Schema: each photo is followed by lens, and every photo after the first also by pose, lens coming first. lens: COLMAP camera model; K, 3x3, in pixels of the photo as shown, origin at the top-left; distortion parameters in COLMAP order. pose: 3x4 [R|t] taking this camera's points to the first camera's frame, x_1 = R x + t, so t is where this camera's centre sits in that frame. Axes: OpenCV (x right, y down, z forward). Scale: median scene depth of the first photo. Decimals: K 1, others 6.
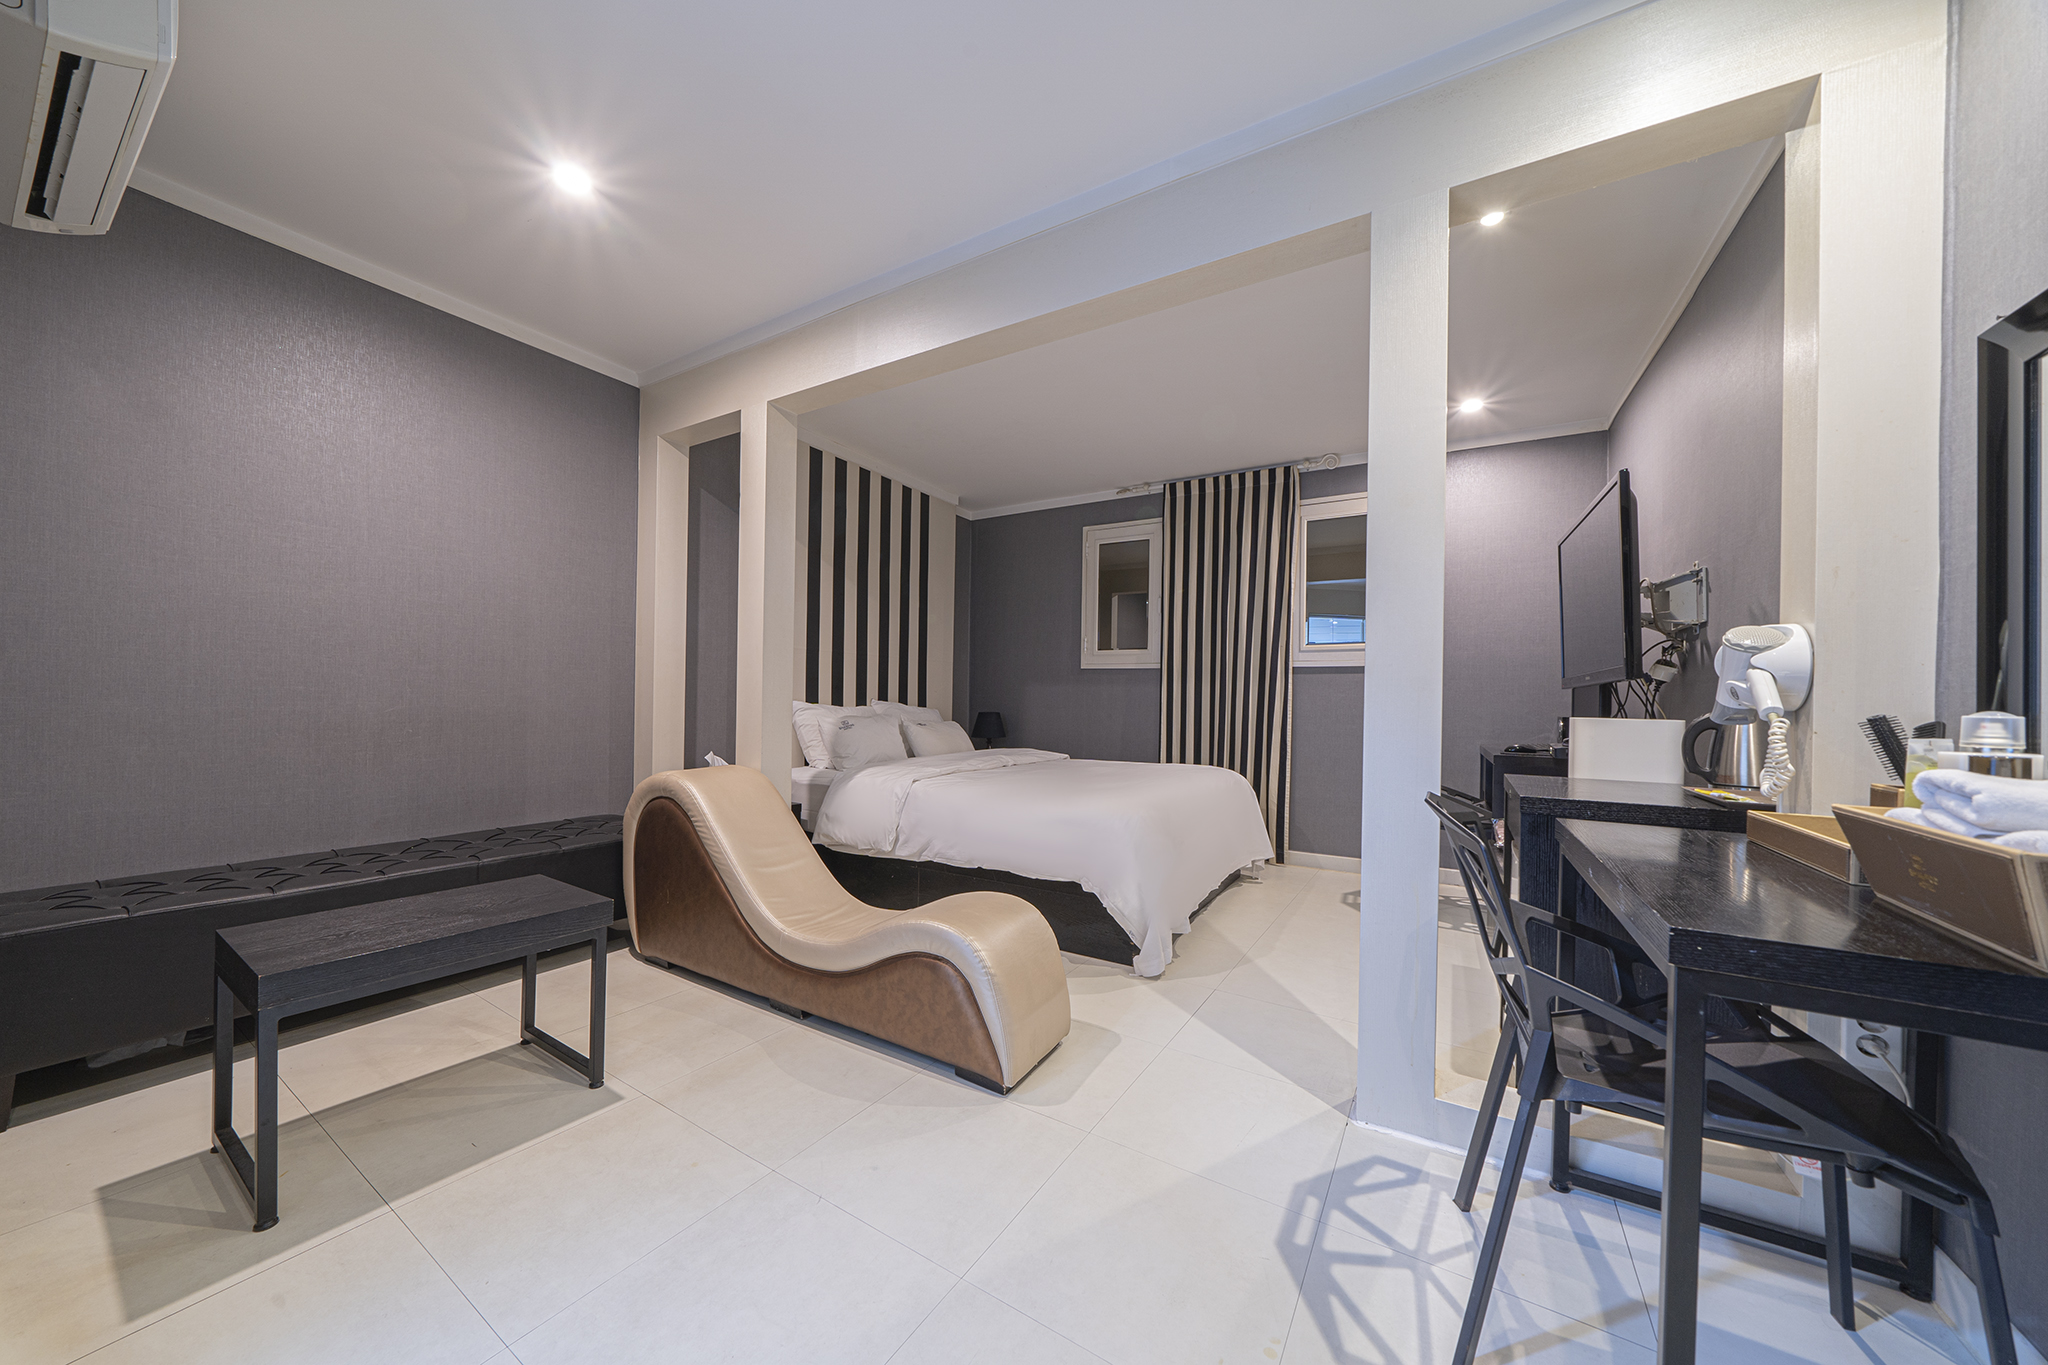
lens RADIAL K [[696.0, 0, 1010.5], [0, 696.0, 698.6], [0, 0, 1]] dist [-0.000569, -0.000010]
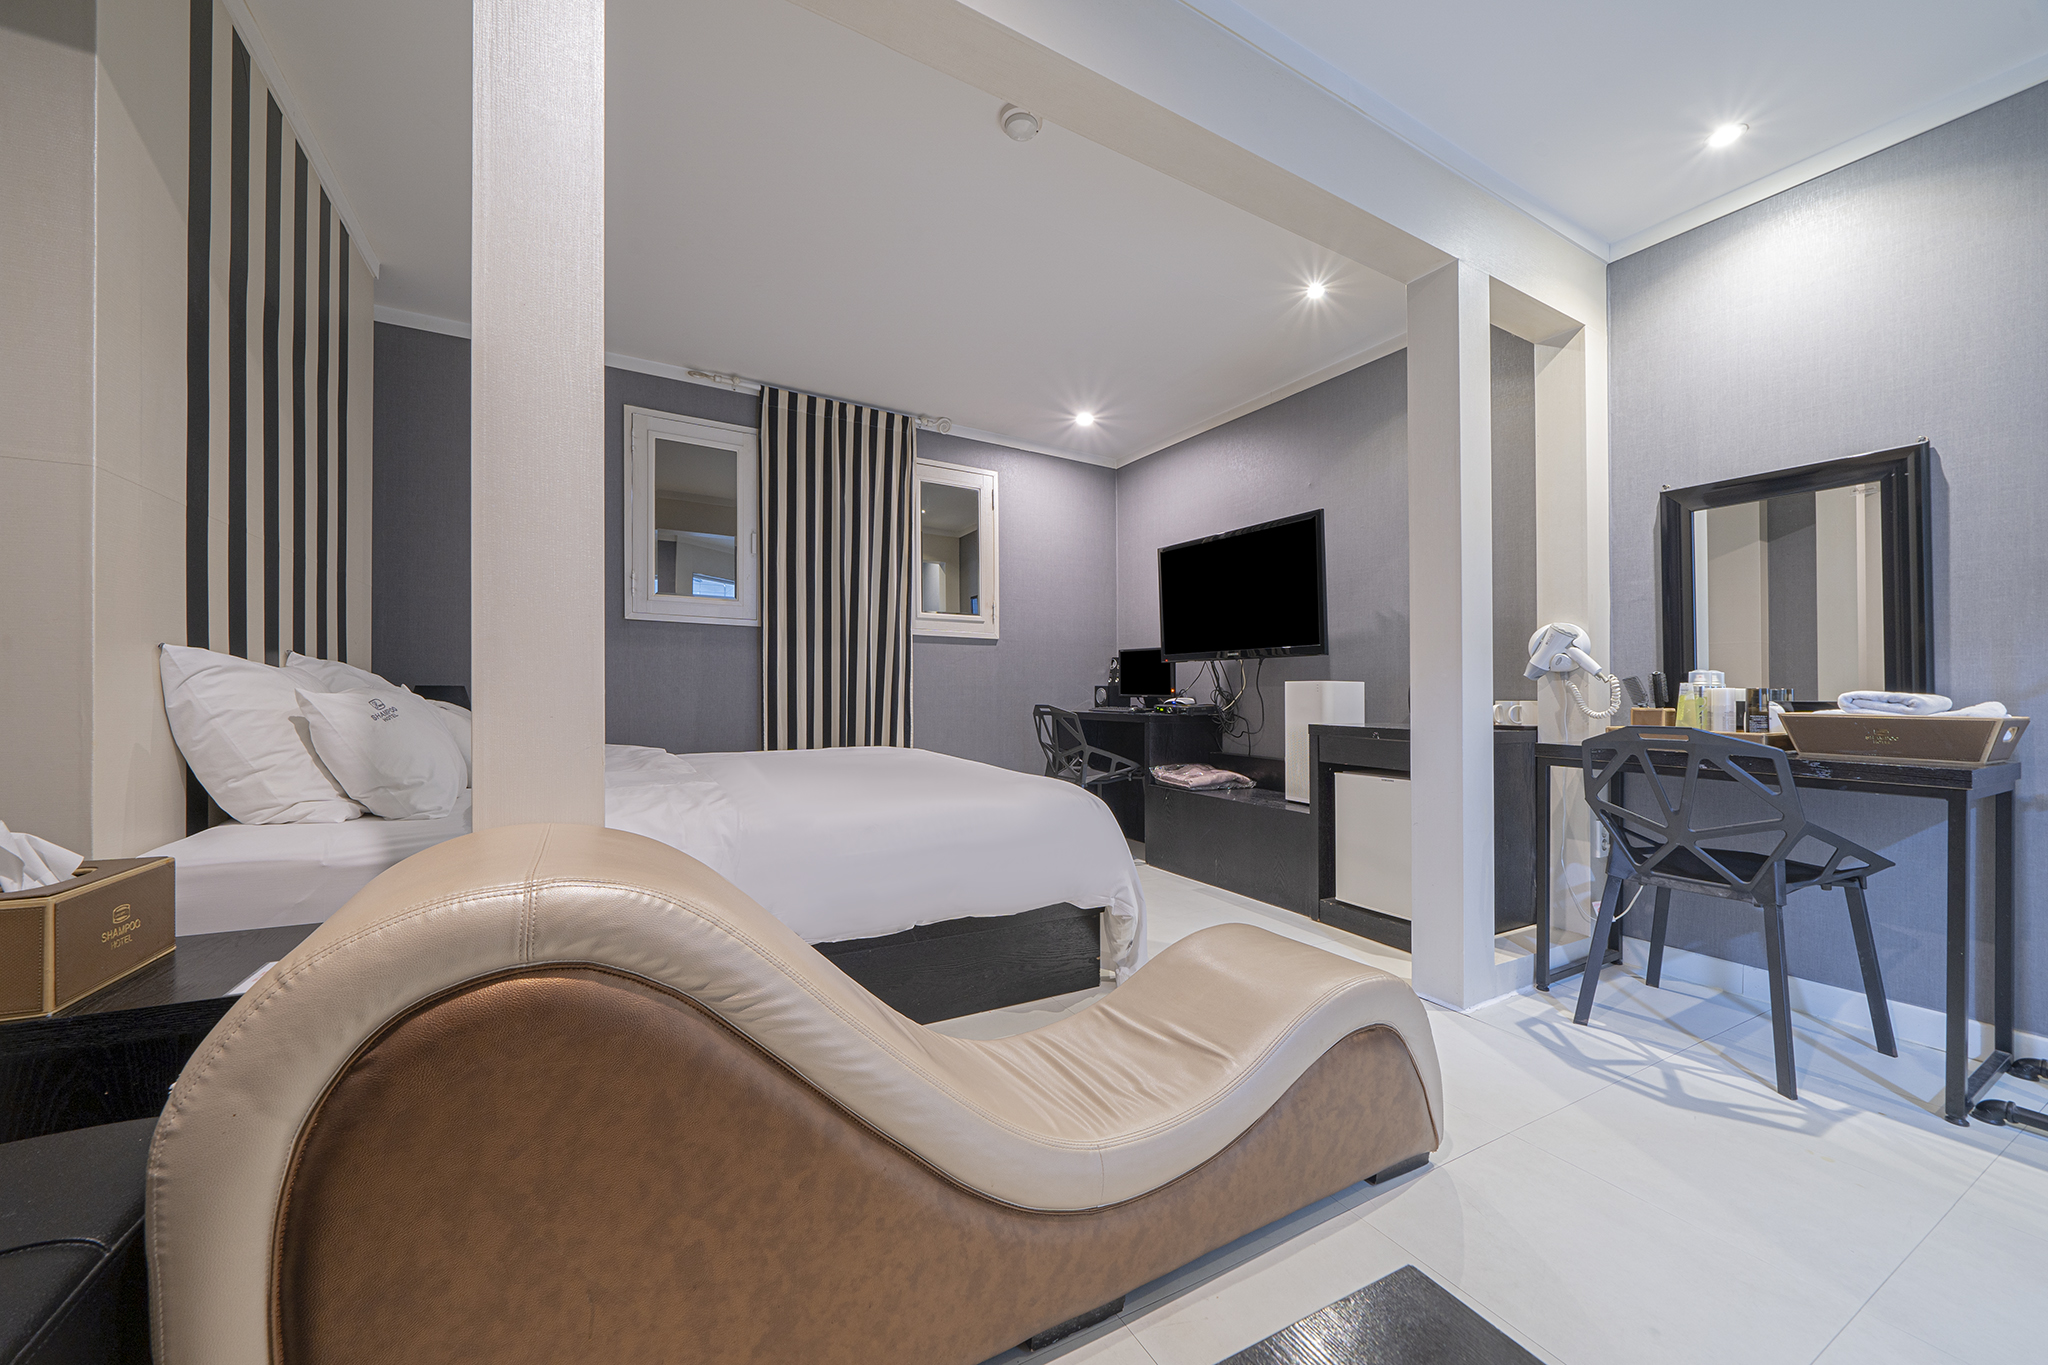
lens RADIAL K [[728.5, 0, 1024.0], [0, 728.5, 682.5], [0, 0, 1]] dist [-0.005885, -0.000021]
pose [[0.494064, 0.004522, 0.869414, -0.361776], [-0.006743, 0.999976, -0.001368, 0.018027], [-0.869399, -0.005187, 0.494083, 0.390057]]
